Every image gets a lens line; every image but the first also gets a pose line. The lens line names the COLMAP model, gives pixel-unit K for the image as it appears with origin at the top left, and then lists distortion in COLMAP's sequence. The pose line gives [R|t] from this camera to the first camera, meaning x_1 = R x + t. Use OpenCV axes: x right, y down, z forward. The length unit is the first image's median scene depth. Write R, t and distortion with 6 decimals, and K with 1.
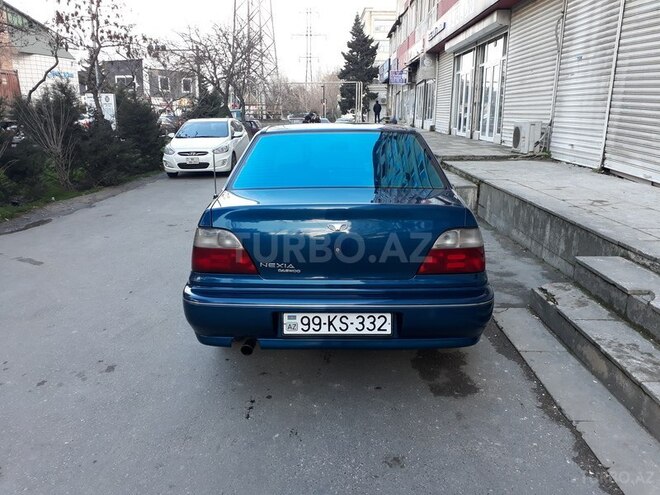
lens RADIAL K [[526.5, 0, 329.1], [0, 526.5, 250.8], [0, 0, 1]] dist [0.016276, -0.023168]
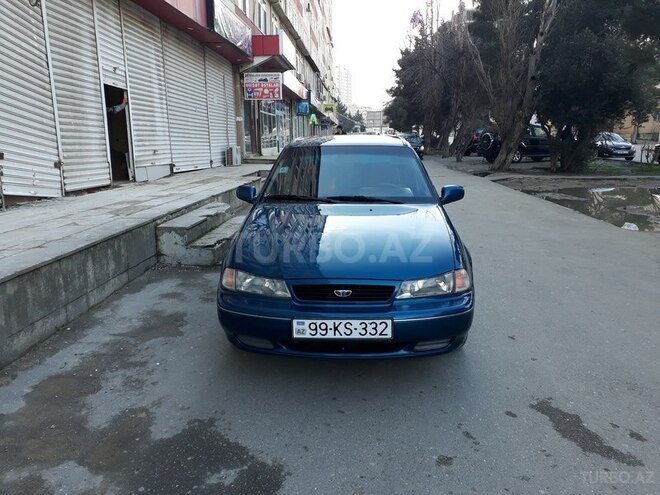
lens RADIAL K [[526.5, 0, 330.1], [0, 526.5, 246.9], [0, 0, 1]] dist [0.016276, -0.023168]
pose [[-0.999420, 0.003330, 0.033889, 0.005881], [0.017833, 0.899003, 0.437579, -0.174759], [-0.029009, 0.437930, -0.898541, 0.709814]]
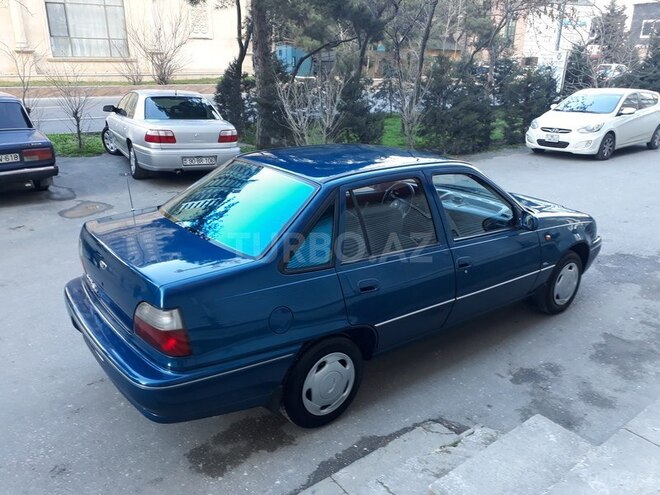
lens RADIAL K [[526.5, 0, 330.2], [0, 526.5, 247.7], [0, 0, 1]] dist [0.016276, -0.023168]
pose [[0.624935, 0.273191, -0.731316, 0.219941], [-0.206434, 0.961255, 0.182682, -0.075895], [0.752889, 0.036804, 0.657118, 0.116705]]
